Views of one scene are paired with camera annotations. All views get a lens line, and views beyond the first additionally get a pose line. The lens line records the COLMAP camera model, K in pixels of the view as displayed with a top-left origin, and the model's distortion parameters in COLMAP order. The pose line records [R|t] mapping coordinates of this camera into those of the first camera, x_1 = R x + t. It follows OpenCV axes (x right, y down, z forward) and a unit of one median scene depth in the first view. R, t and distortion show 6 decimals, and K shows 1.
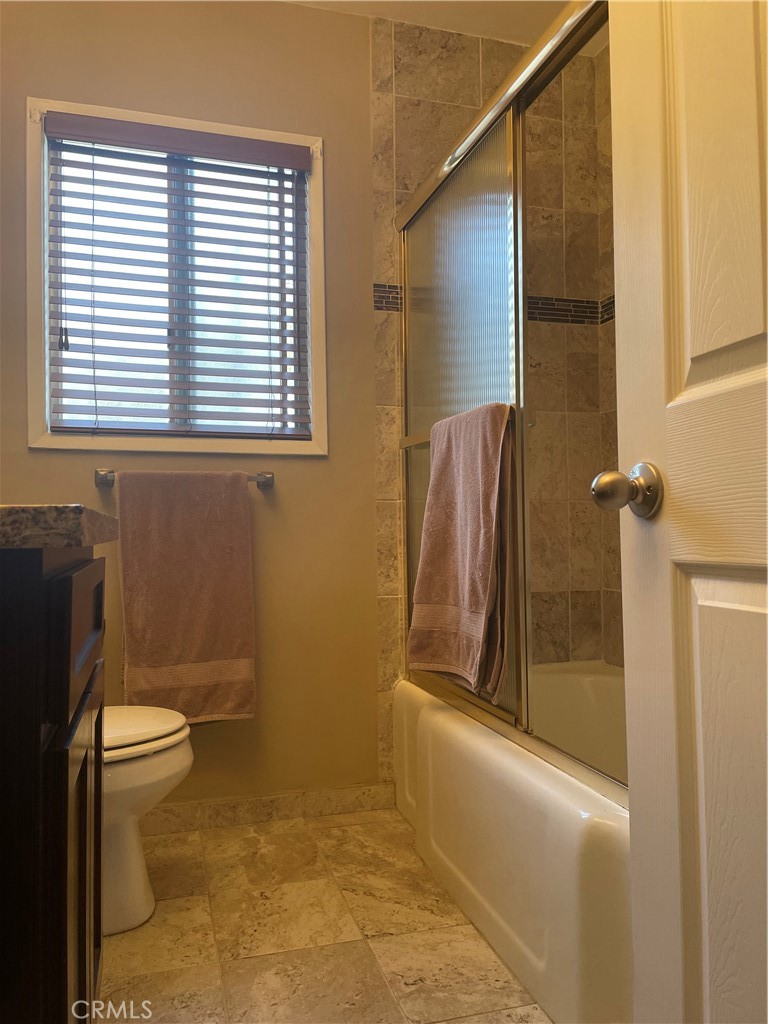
lens RADIAL K [[786.4, 0, 381.4], [0, 786.4, 507.3], [0, 0, 1]] dist [0.086004, -0.084053]
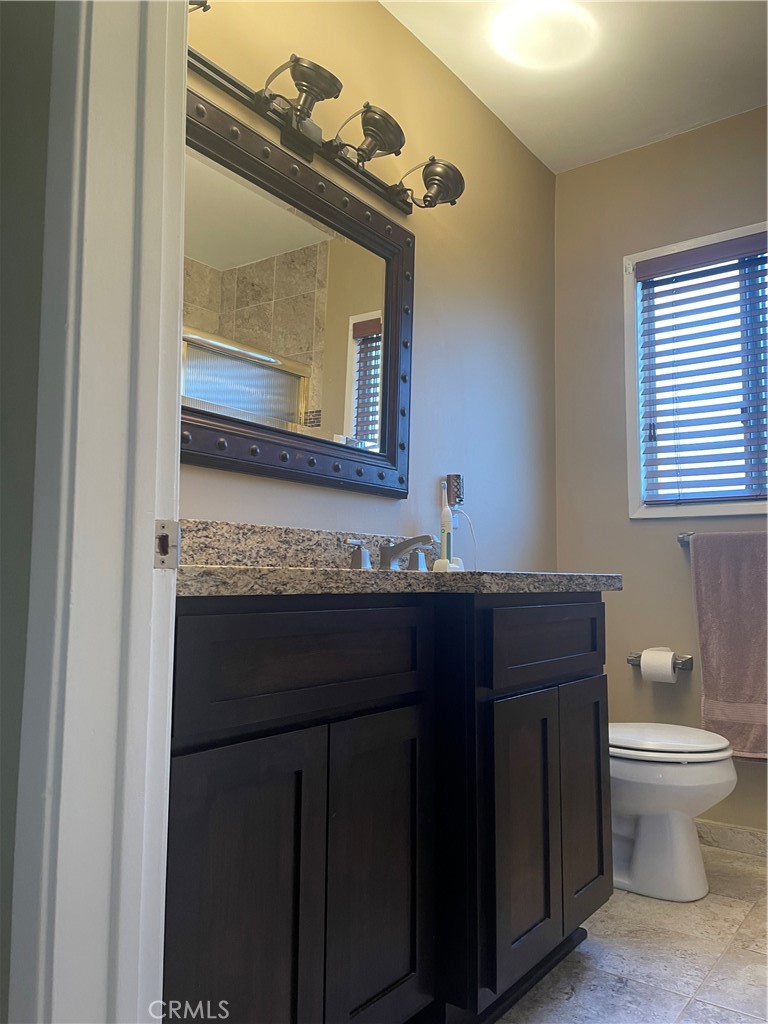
lens RADIAL K [[786.4, 0, 381.4], [0, 786.4, 507.3], [0, 0, 1]] dist [0.086004, -0.084053]
pose [[0.609547, -0.063046, -0.790239, 0.342180], [0.014570, 0.997555, -0.068347, -0.010213], [0.792616, 0.030147, 0.608976, -0.122100]]
